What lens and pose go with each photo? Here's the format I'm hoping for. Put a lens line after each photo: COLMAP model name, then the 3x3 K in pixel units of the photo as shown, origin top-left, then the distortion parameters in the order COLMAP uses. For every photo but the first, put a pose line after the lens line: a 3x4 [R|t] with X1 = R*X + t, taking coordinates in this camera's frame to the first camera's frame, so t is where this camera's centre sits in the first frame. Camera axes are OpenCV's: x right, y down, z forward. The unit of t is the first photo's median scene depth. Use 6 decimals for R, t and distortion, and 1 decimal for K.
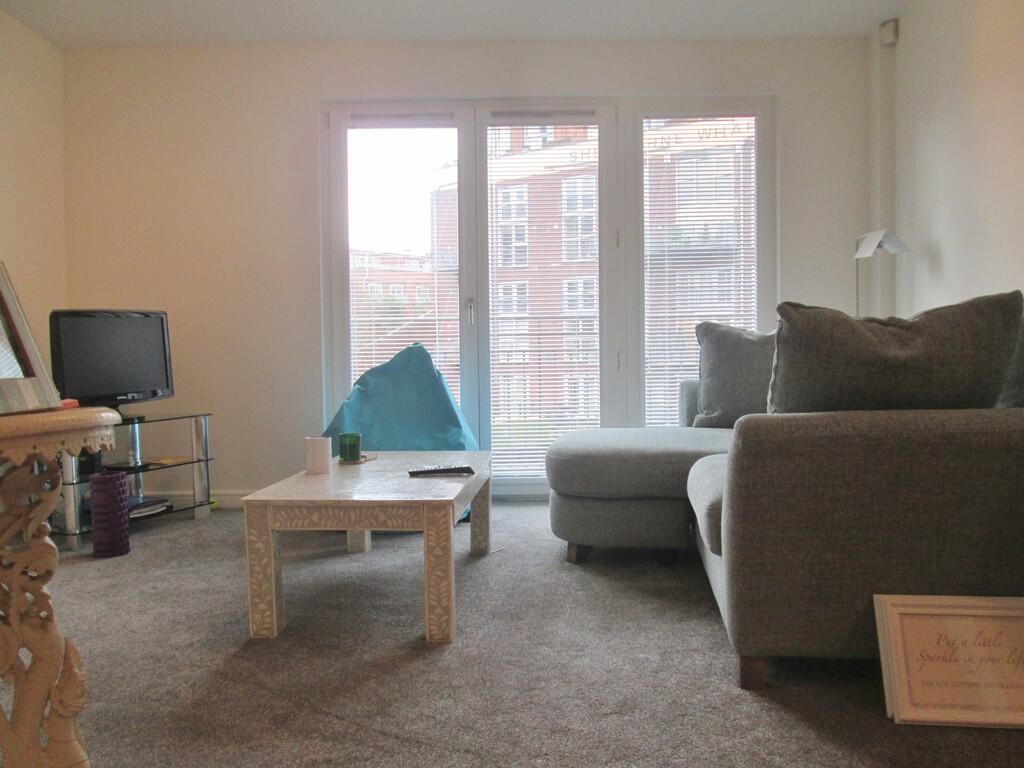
lens RADIAL K [[857.4, 0, 513.0], [0, 857.4, 413.5], [0, 0, 1]] dist [-0.019071, 0.000584]
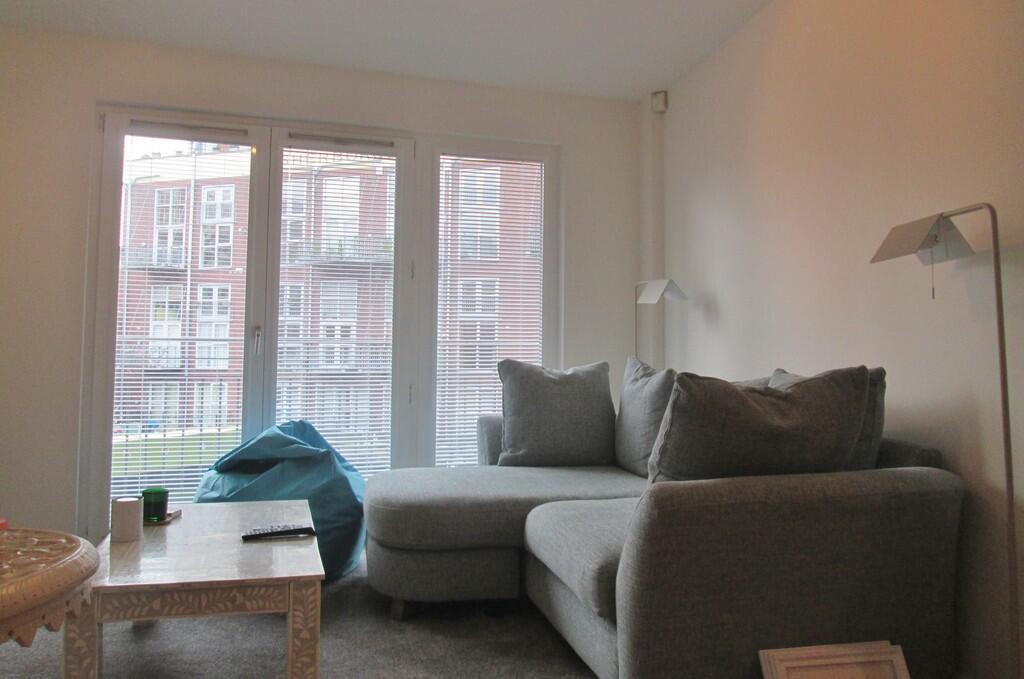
lens RADIAL K [[866.6, 0, 512.0], [0, 866.6, 339.5], [0, 0, 1]] dist [-0.022860, 0.011340]
pose [[0.941245, 0.029018, 0.336476, -0.168959], [0.002591, 0.995652, -0.093112, -0.051601], [-0.337715, 0.088513, 0.937077, 0.052019]]
